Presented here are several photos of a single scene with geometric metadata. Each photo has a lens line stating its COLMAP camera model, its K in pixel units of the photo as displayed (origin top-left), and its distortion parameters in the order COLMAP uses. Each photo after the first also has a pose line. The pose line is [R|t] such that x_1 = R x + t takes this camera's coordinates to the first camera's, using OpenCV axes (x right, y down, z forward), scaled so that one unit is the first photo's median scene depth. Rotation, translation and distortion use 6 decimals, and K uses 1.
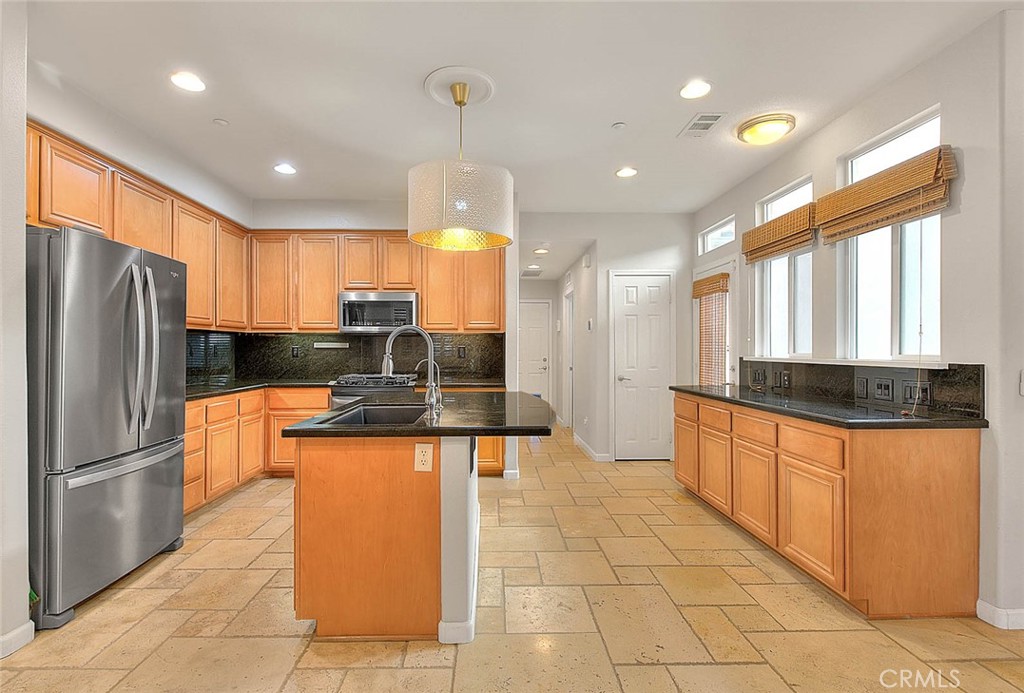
lens RADIAL K [[482.3, 0, 508.6], [0, 482.3, 348.3], [0, 0, 1]] dist [-0.005315, -0.000788]
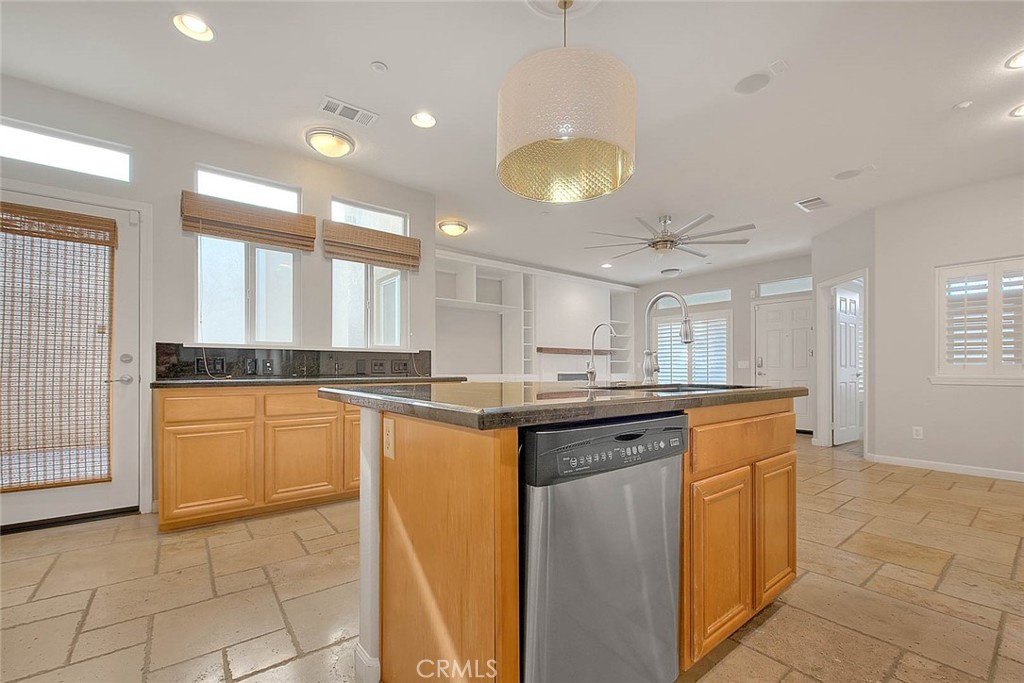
lens RADIAL K [[417.1, 0, 511.1], [0, 417.1, 363.6], [0, 0, 1]] dist [-0.001840, -0.000570]
pose [[-0.564121, 0.006698, 0.825665, -0.483408], [-0.003483, 0.999939, -0.010492, 0.069254], [-0.825685, -0.008794, -0.564063, 1.106979]]
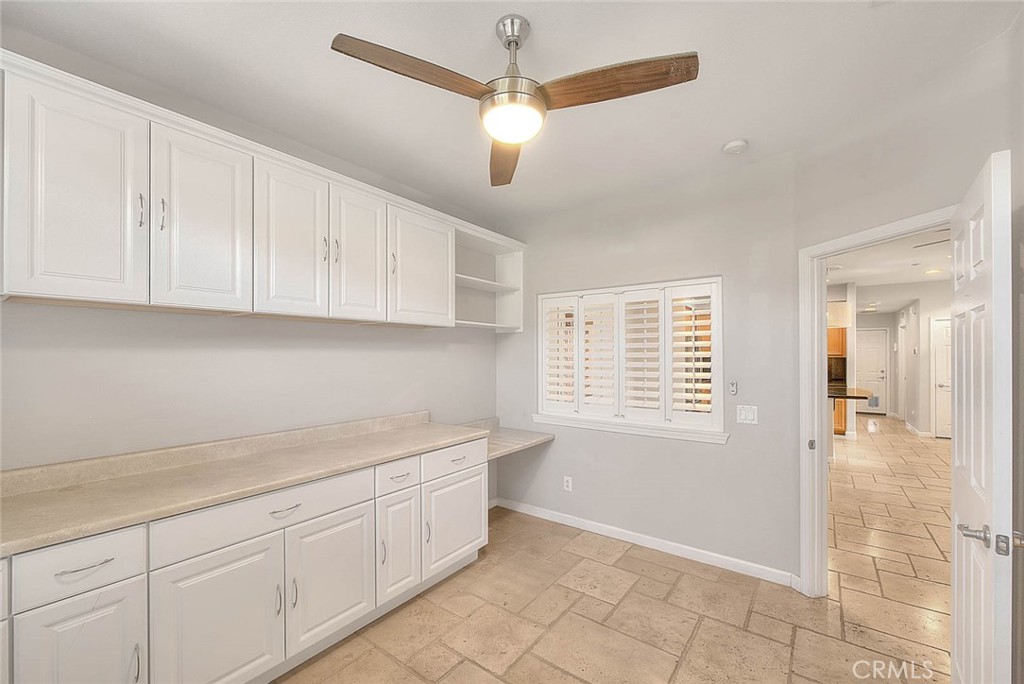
lens RADIAL K [[412.3, 0, 515.5], [0, 412.3, 356.0], [0, 0, 1]] dist [-0.001705, -0.000221]
pose [[0.780421, 0.000568, -0.625255, -0.014695], [-0.000826, 1.000000, -0.000122, -0.049385], [0.625254, 0.000612, 0.780421, -1.385720]]
